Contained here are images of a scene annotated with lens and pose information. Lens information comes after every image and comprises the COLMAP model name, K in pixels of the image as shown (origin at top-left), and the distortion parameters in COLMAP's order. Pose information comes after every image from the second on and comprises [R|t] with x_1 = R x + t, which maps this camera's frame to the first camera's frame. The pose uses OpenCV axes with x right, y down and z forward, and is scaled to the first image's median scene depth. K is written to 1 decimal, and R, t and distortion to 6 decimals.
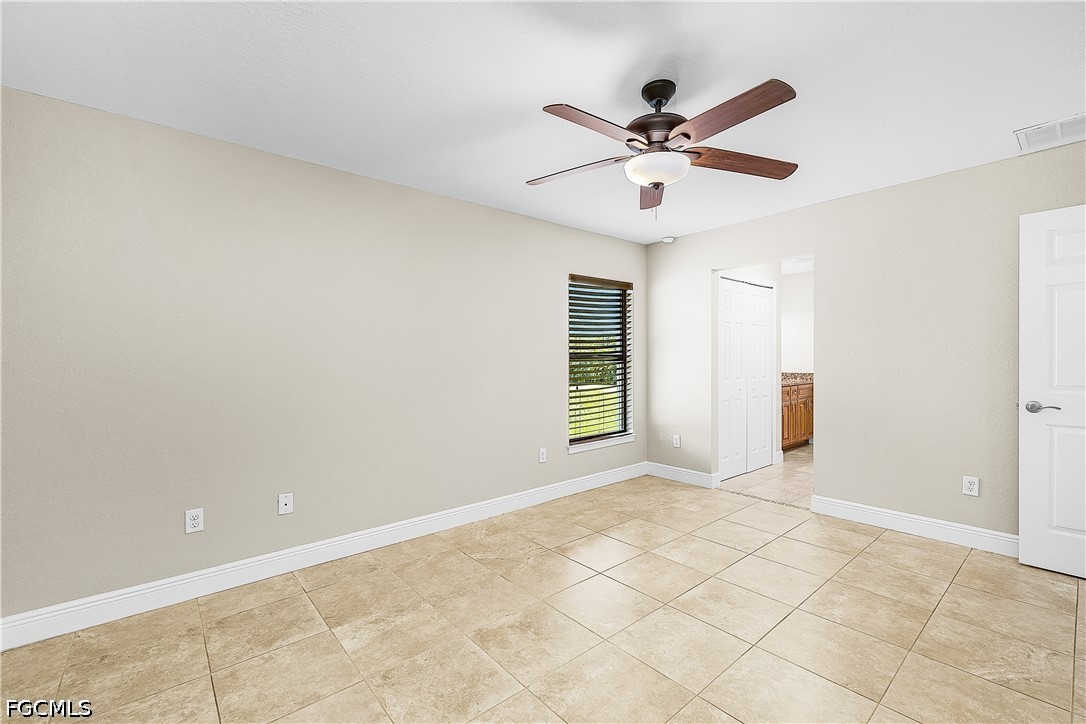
lens RADIAL K [[464.2, 0, 548.2], [0, 464.2, 361.8], [0, 0, 1]] dist [-0.001740, 0.001356]
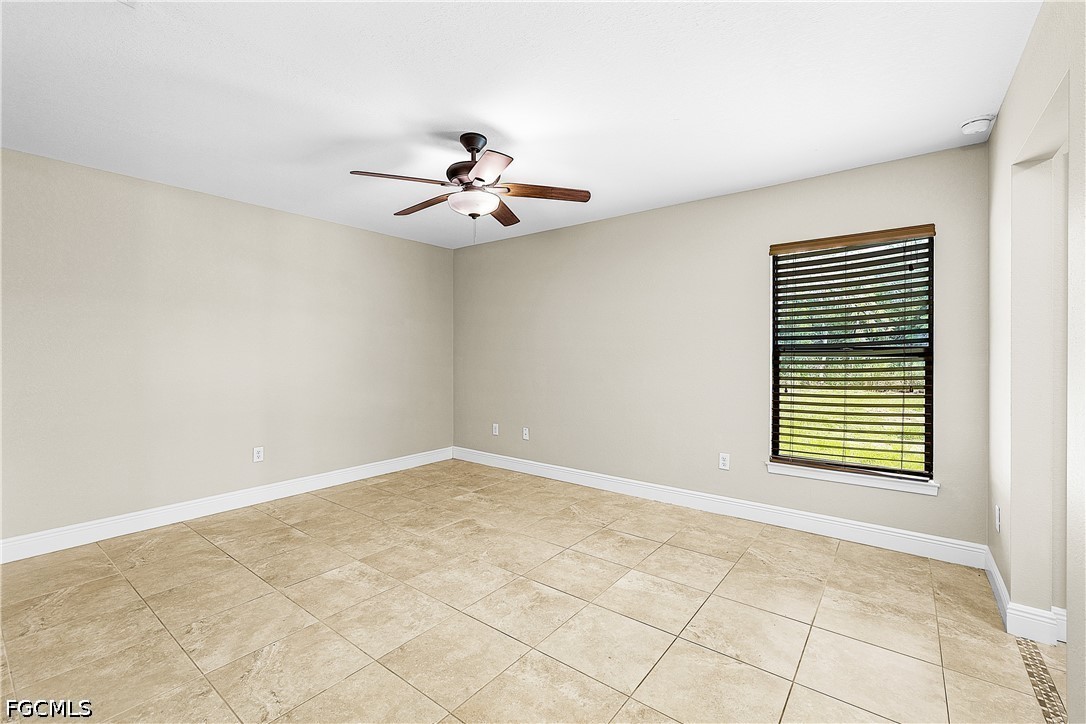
lens RADIAL K [[464.2, 0, 542.0], [0, 464.2, 355.5], [0, 0, 1]] dist [-0.001740, 0.001356]
pose [[0.198514, 0.016933, -0.979952, 0.965802], [-0.009563, 0.999837, 0.015339, -0.011880], [0.980051, 0.006327, 0.198644, 0.599504]]
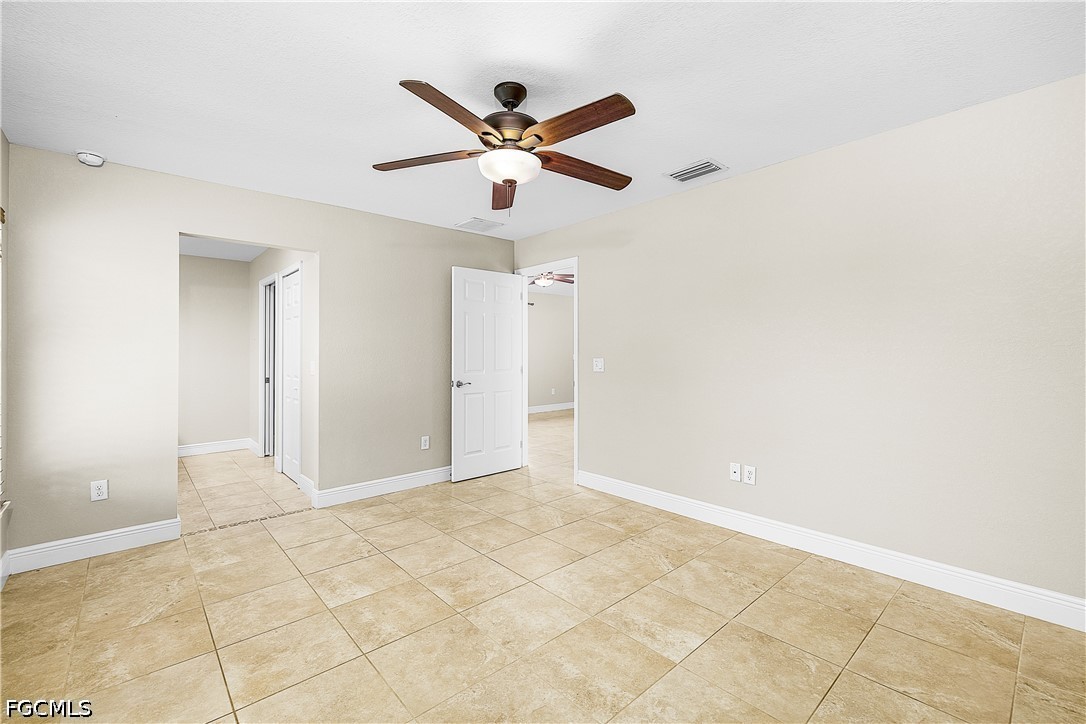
lens RADIAL K [[464.2, 0, 540.7], [0, 464.2, 354.9], [0, 0, 1]] dist [-0.001740, 0.001356]
pose [[-0.015338, 0.002504, 0.999879, -0.502008], [0.014487, 0.999892, -0.002282, 0.001890], [-0.999777, 0.014451, -0.015373, 0.609529]]
